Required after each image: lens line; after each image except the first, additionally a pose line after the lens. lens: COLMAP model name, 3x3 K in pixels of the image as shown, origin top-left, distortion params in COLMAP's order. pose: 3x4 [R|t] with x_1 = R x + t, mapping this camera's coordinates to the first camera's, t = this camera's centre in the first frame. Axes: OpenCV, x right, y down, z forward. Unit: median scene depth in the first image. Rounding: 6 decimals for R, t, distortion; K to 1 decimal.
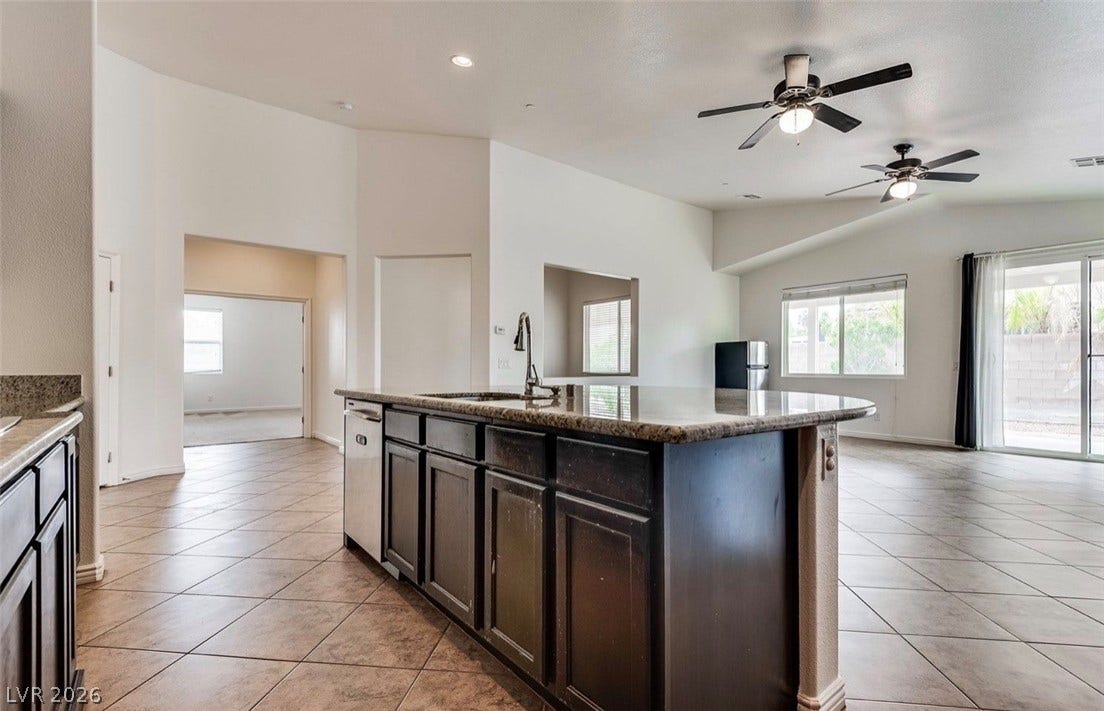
lens RADIAL K [[509.3, 0, 546.1], [0, 509.3, 366.5], [0, 0, 1]] dist [0.010779, -0.000372]
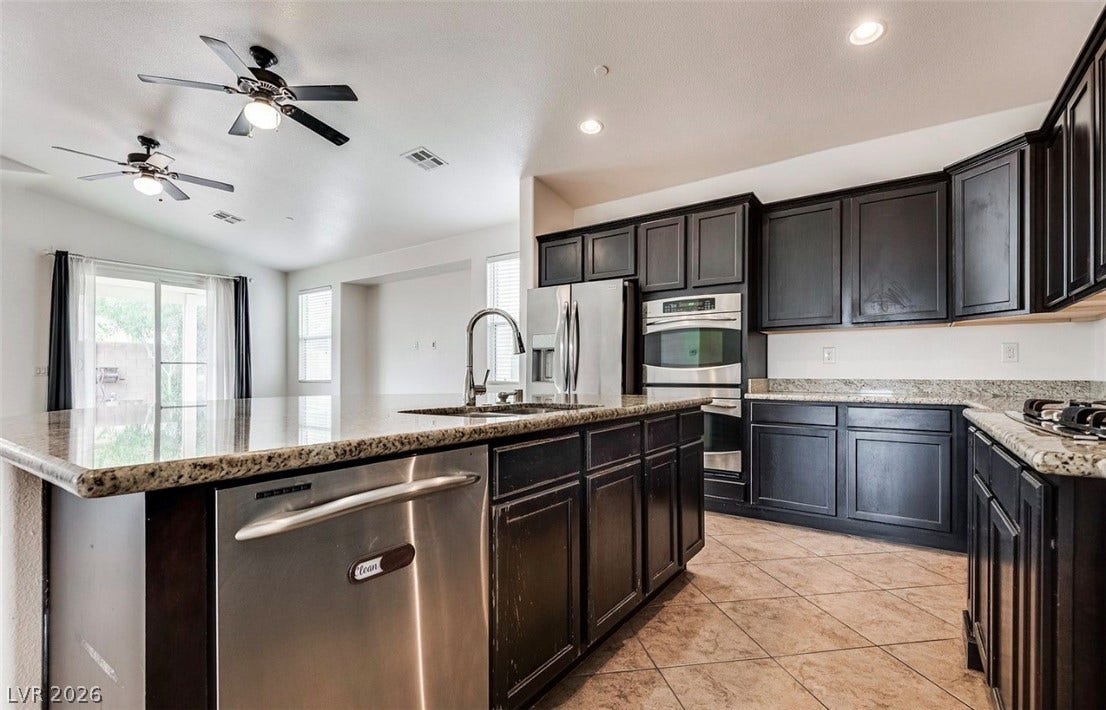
lens RADIAL K [[506.3, 0, 550.1], [0, 506.3, 371.7], [0, 0, 1]] dist [0.011548, -0.000860]
pose [[-0.285412, 0.001150, 0.958404, -0.427378], [-0.002572, 0.999995, -0.001966, 0.000145], [-0.958401, -0.003026, -0.285408, 0.552016]]
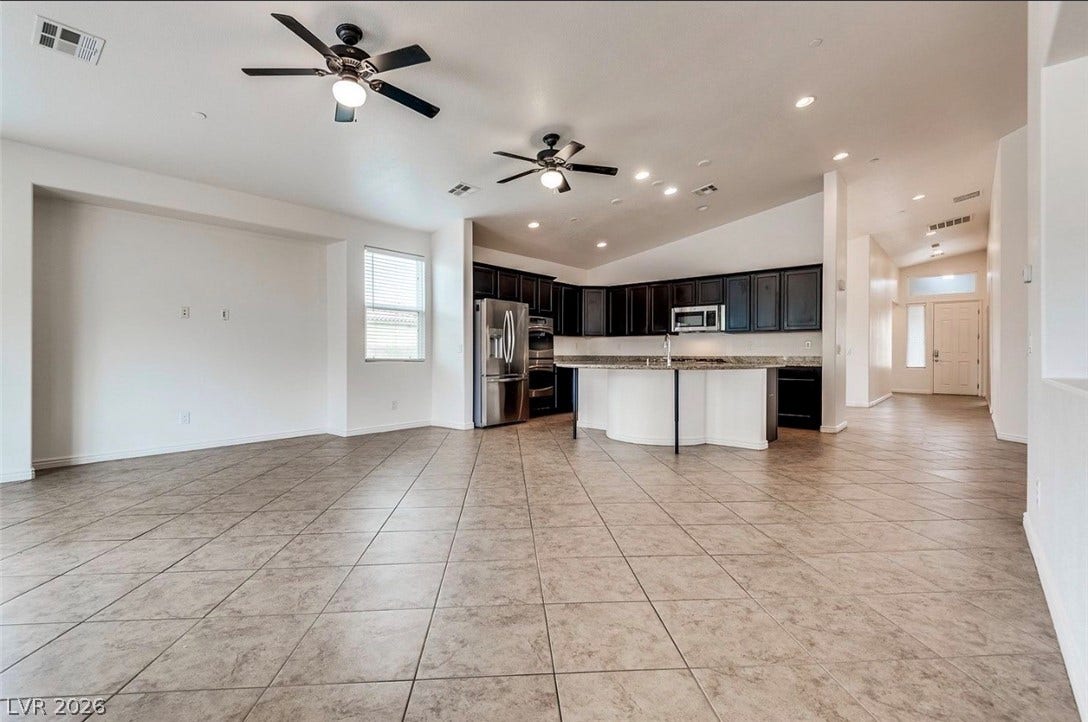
lens RADIAL K [[496.8, 0, 538.8], [0, 496.8, 354.6], [0, 0, 1]] dist [0.000717, -0.000049]
pose [[-0.980761, -0.005093, -0.195145, 0.533179], [-0.004374, 0.999982, -0.004112, 0.011437], [0.195162, -0.003179, -0.980766, 1.661262]]
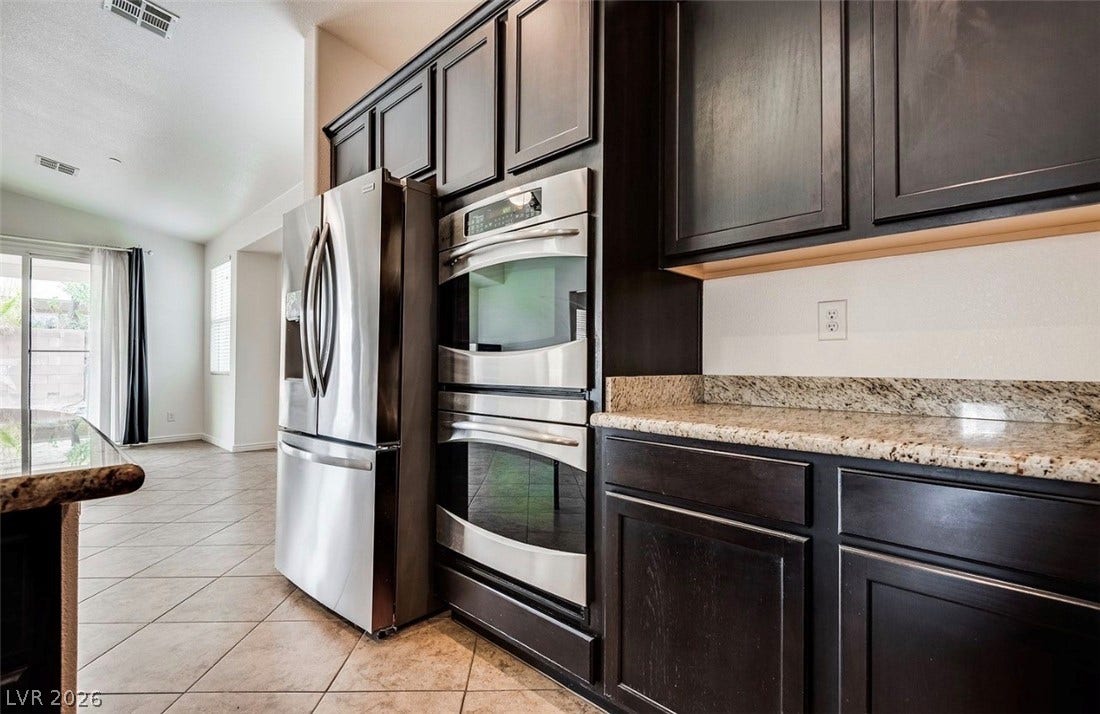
lens RADIAL K [[502.6, 0, 550.0], [0, 502.6, 357.0], [0, 0, 1]] dist [0.013534, -0.000225]
pose [[-0.145330, 0.012629, 0.989303, -0.105078], [-0.003649, 0.999905, -0.013300, 0.000631], [-0.989377, -0.005543, -0.145270, 0.155880]]
